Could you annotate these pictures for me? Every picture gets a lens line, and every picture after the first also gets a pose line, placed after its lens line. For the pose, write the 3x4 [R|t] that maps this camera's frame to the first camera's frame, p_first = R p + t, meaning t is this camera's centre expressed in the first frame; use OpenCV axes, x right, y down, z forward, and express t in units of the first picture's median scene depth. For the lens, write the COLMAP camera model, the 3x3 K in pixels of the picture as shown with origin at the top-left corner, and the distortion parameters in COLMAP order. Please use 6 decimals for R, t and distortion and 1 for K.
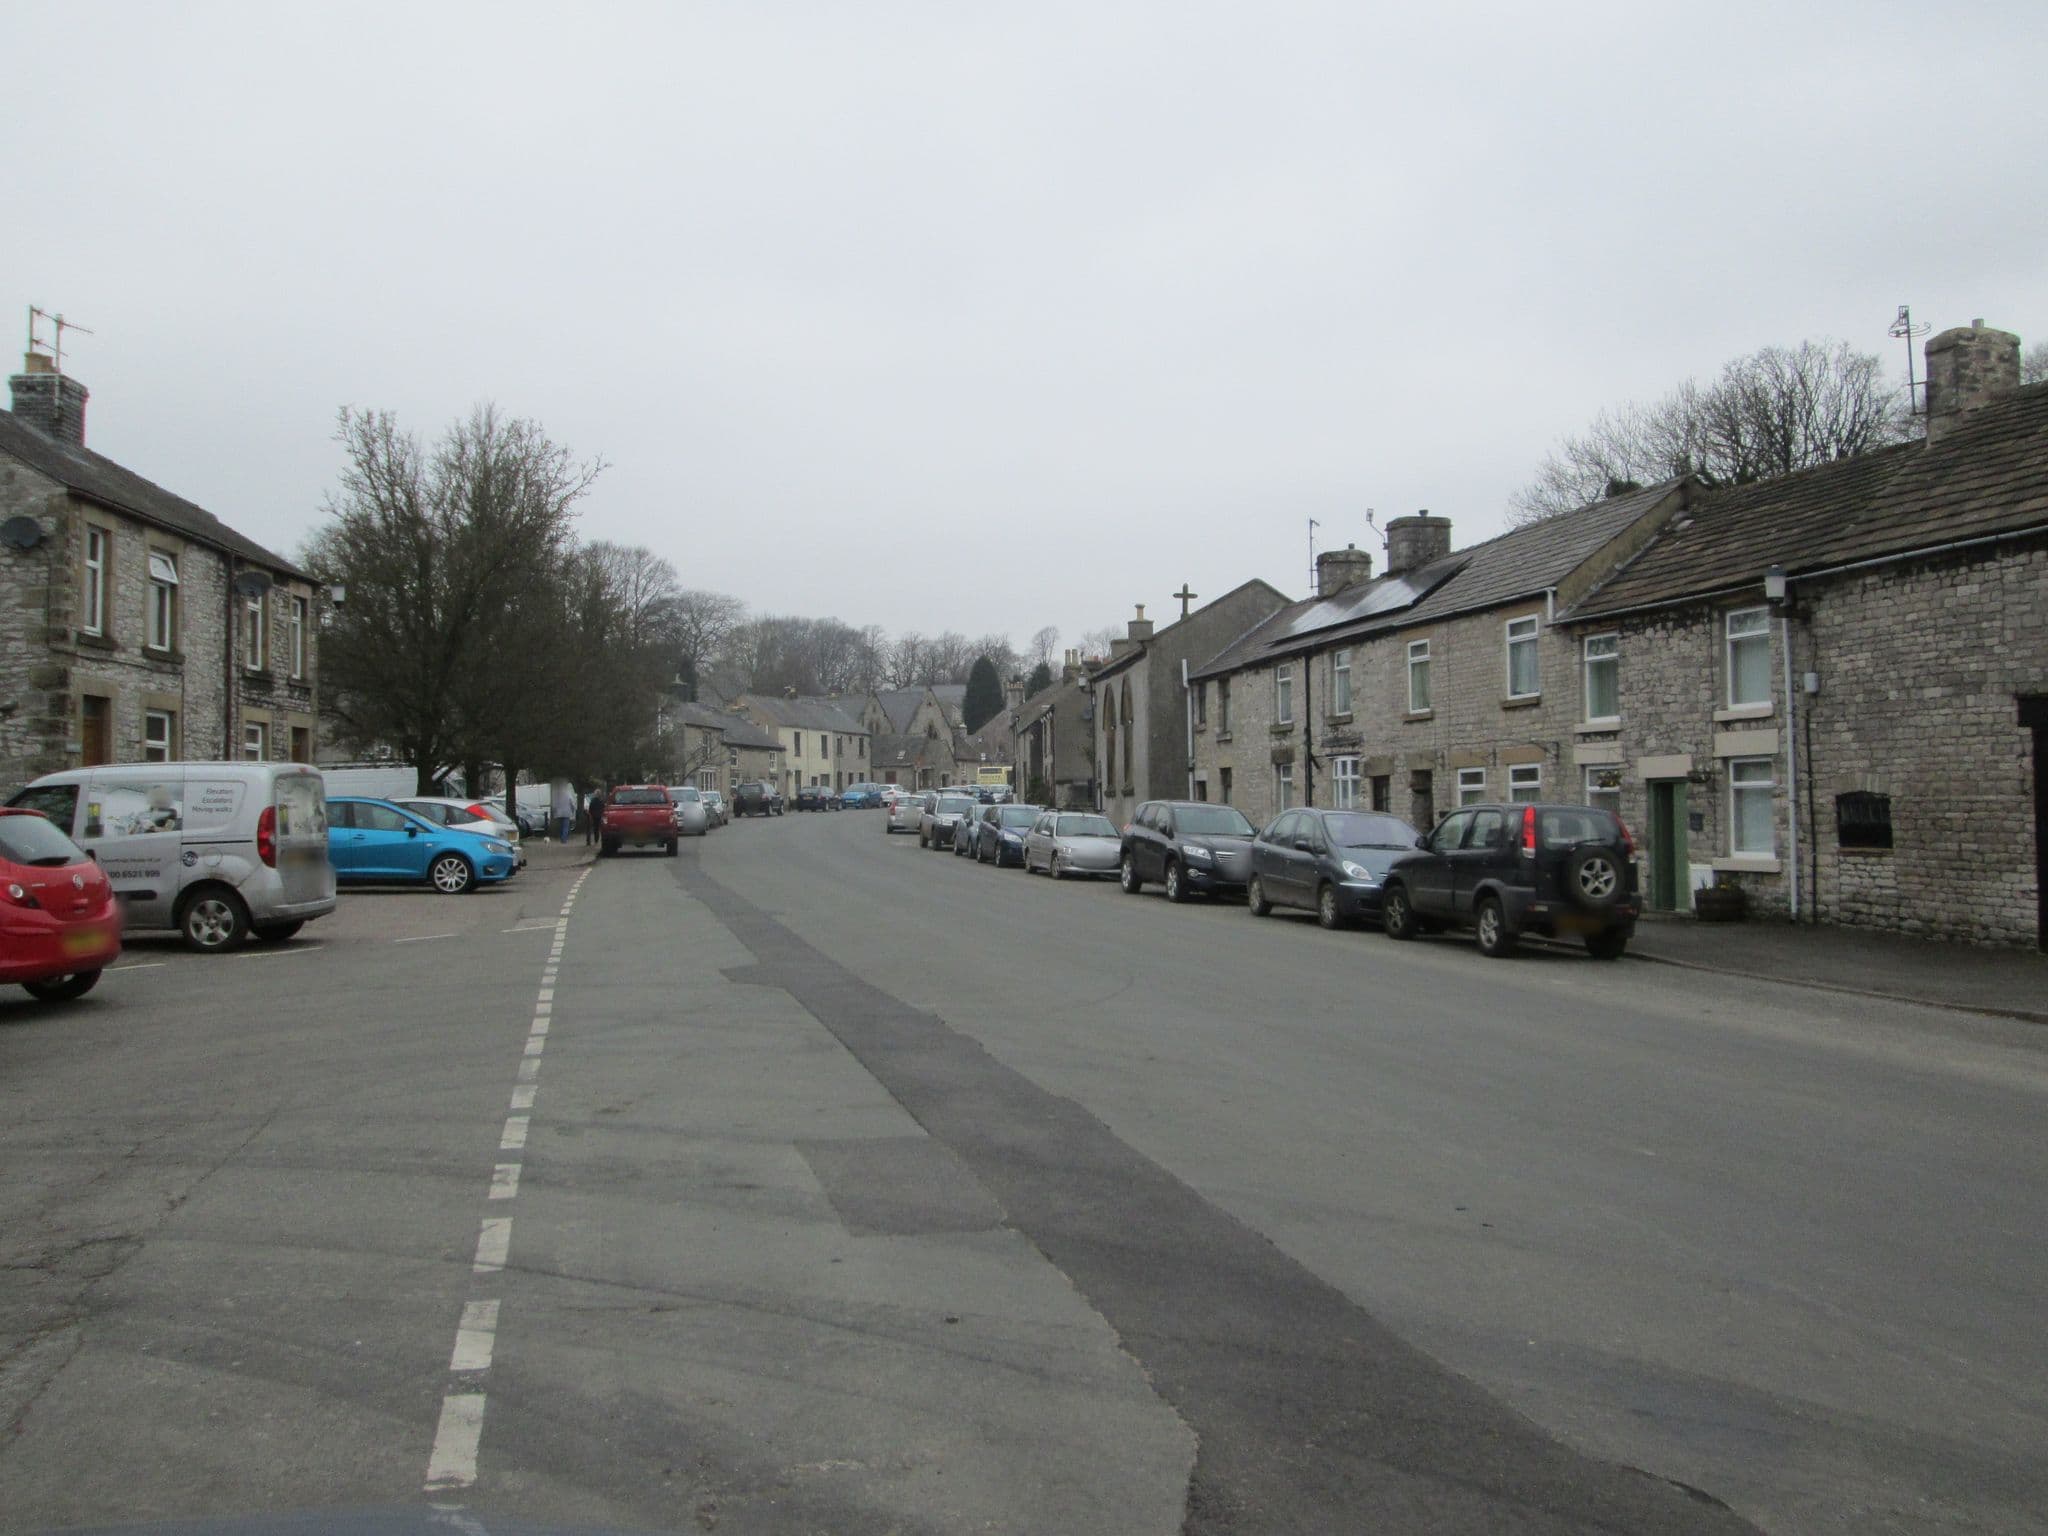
lens RADIAL K [[1496.0, 0, 1027.6], [0, 1496.0, 759.7], [0, 0, 1]] dist [-0.009873, -0.000313]
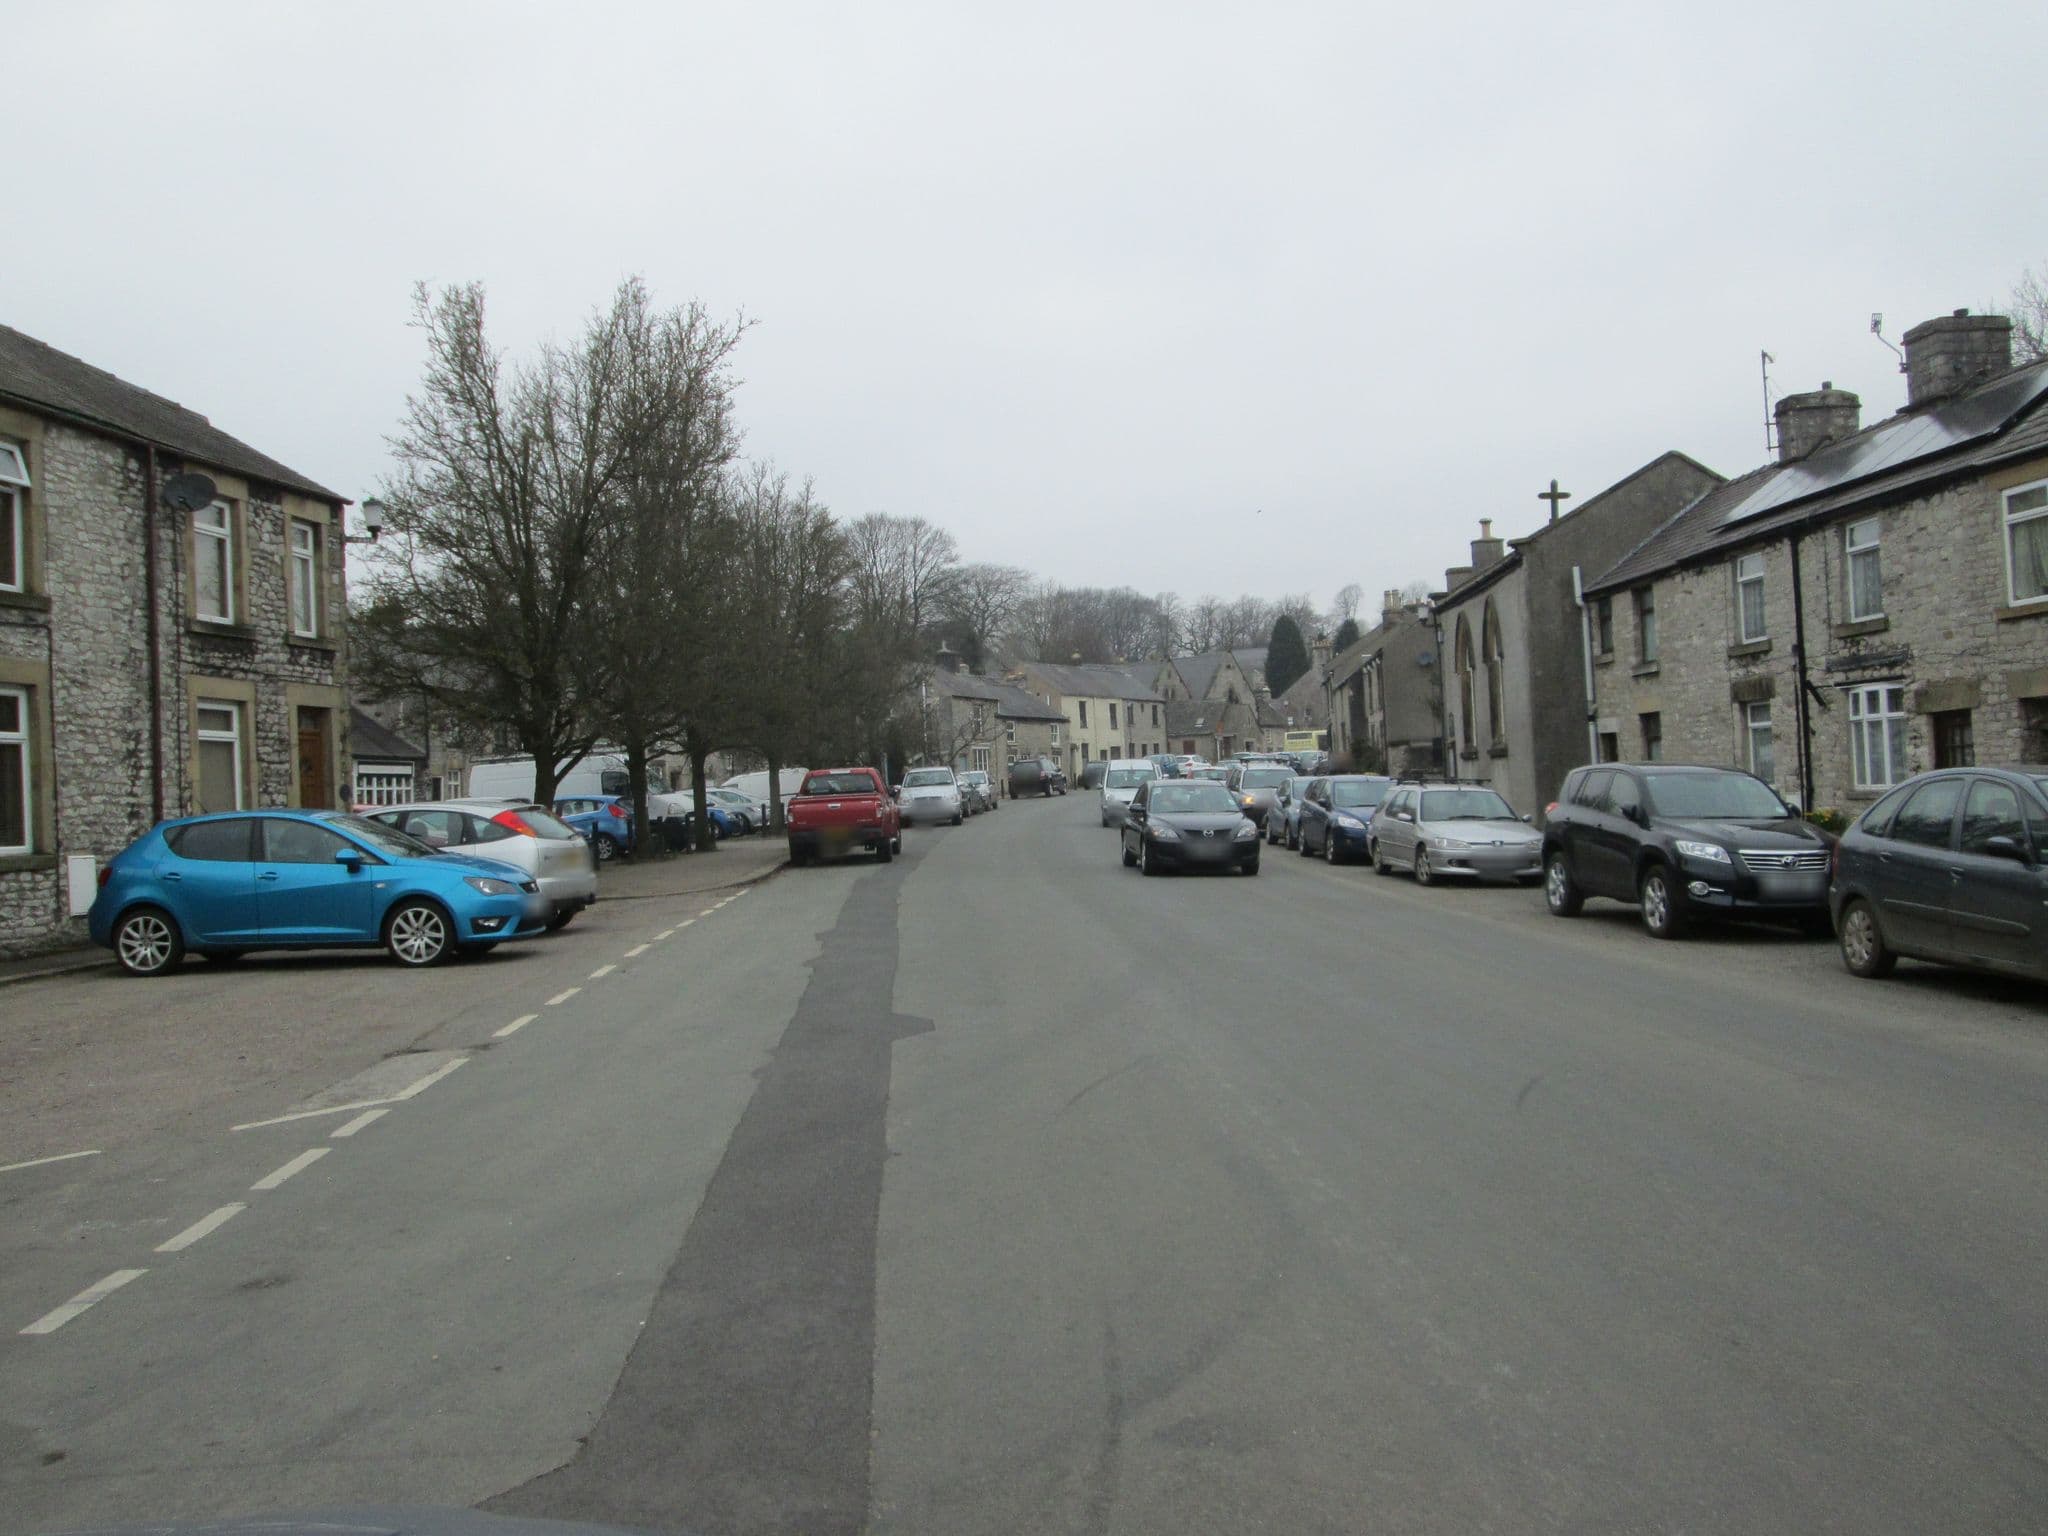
lens RADIAL K [[1330.0, 0, 1019.7], [0, 1330.0, 756.2], [0, 0, 1]] dist [-0.035778, 0.001854]
pose [[0.973970, -0.039076, -0.223283, -0.019988], [0.042699, 0.999023, 0.011418, 0.006245], [0.222618, -0.020654, 0.974687, 0.330965]]
